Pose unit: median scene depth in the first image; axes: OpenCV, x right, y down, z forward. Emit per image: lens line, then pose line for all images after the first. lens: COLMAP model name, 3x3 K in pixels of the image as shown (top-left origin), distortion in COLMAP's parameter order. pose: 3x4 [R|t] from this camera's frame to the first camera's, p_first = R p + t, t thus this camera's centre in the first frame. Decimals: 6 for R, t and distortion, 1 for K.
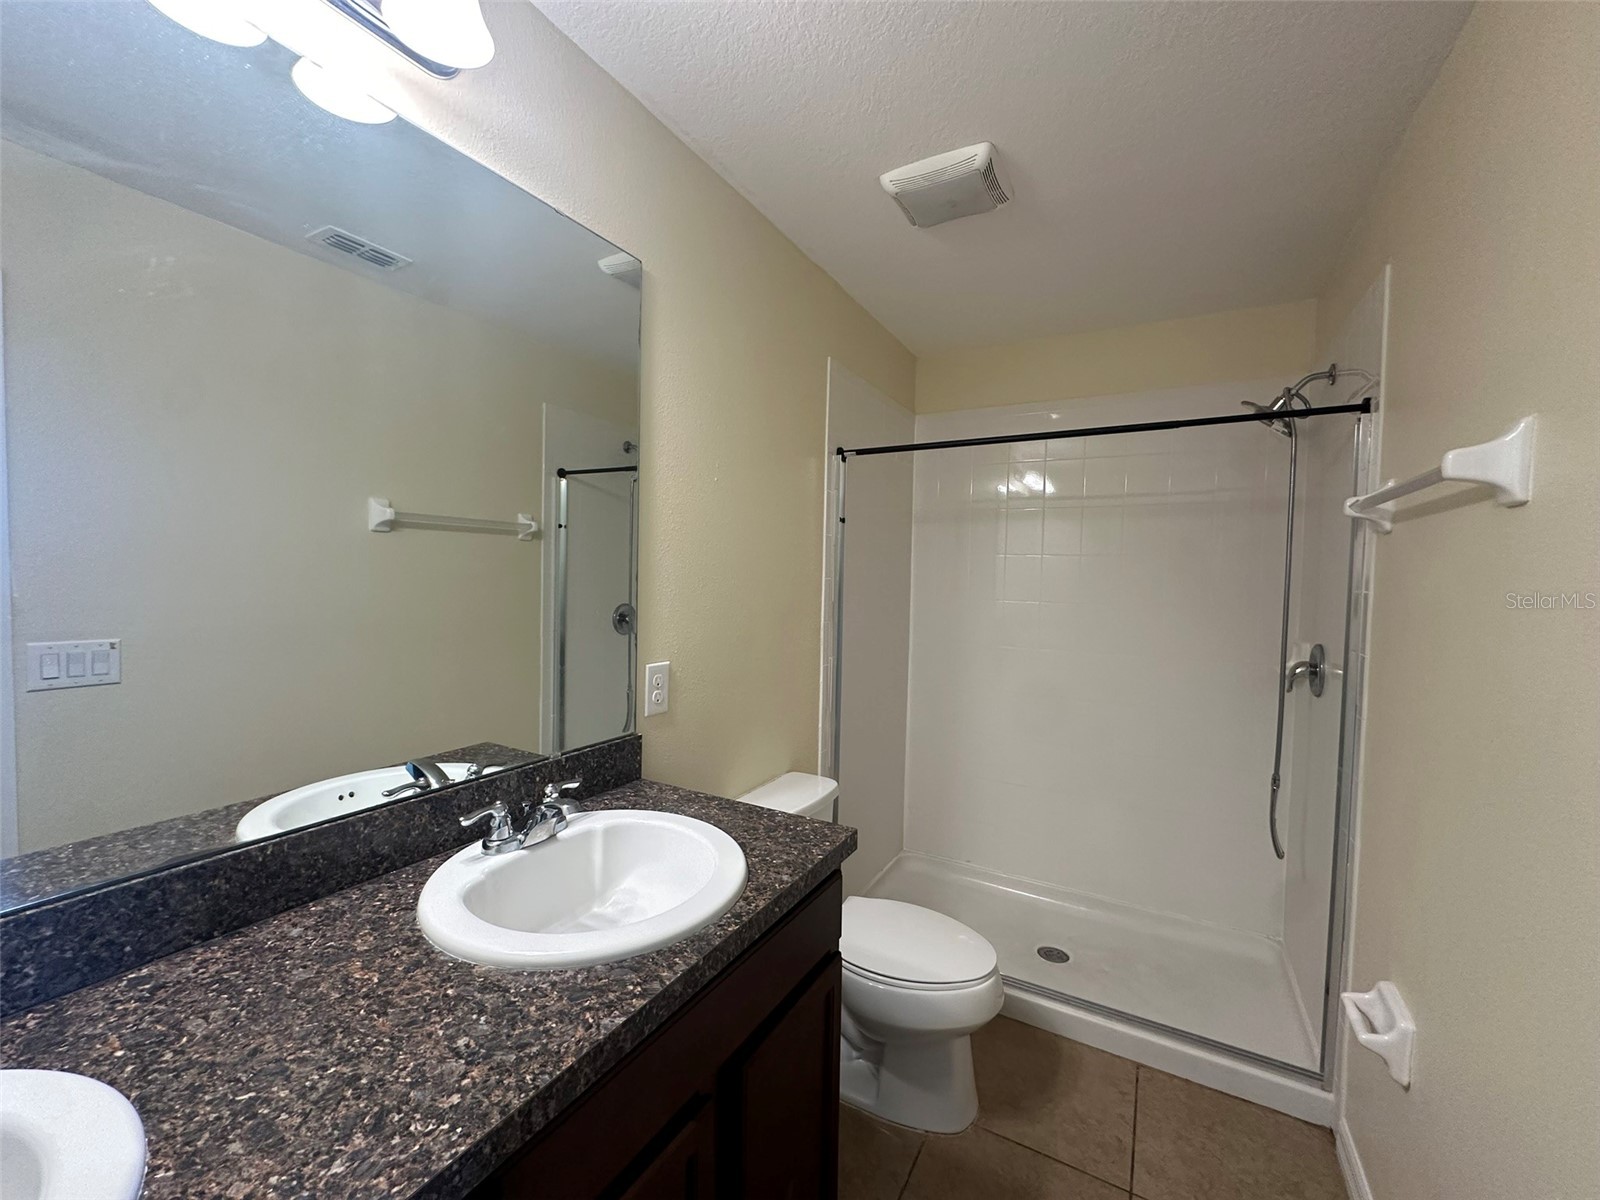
lens RADIAL K [[640.8, 0, 796.9], [0, 640.8, 599.1], [0, 0, 1]] dist [-0.007904, 0.002426]
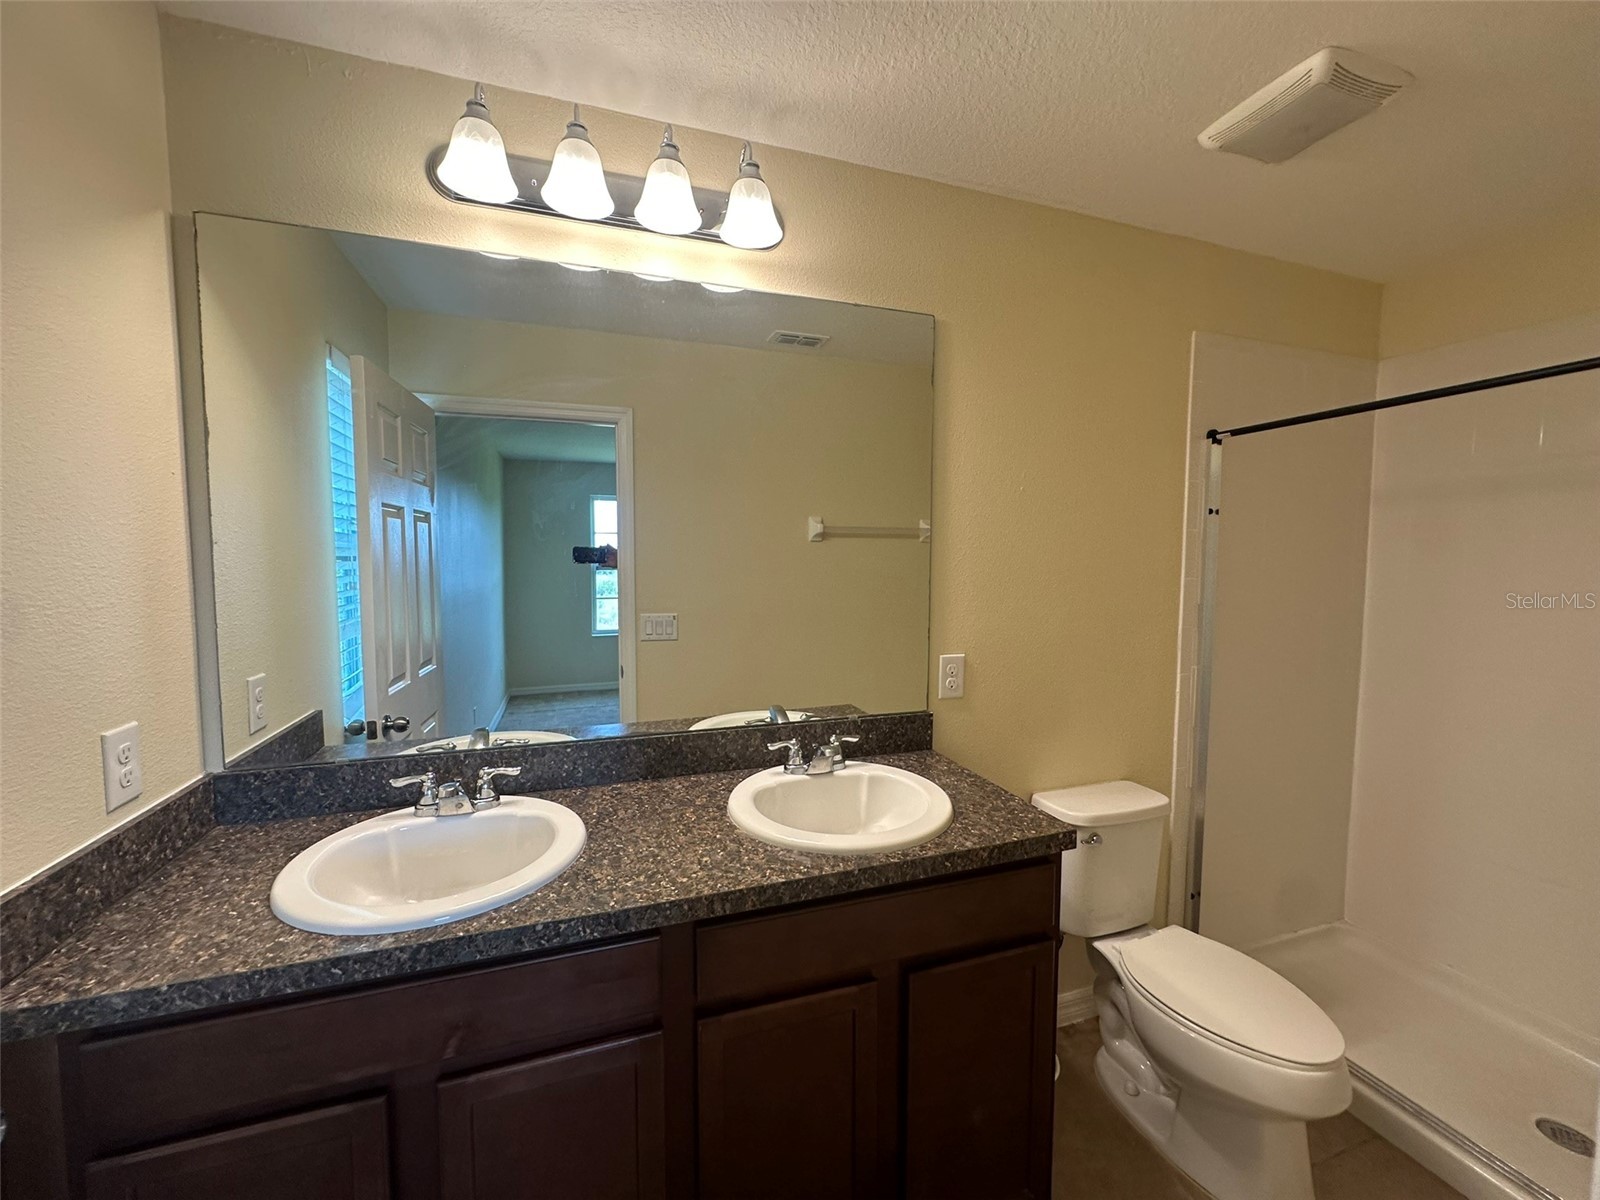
lens RADIAL K [[640.8, 0, 798.3], [0, 640.8, 597.2], [0, 0, 1]] dist [-0.007904, 0.002426]
pose [[0.746502, 0.024426, -0.664935, 0.493783], [-0.014339, 0.999684, 0.020625, -0.034562], [0.665229, -0.005862, 0.746617, -0.077262]]
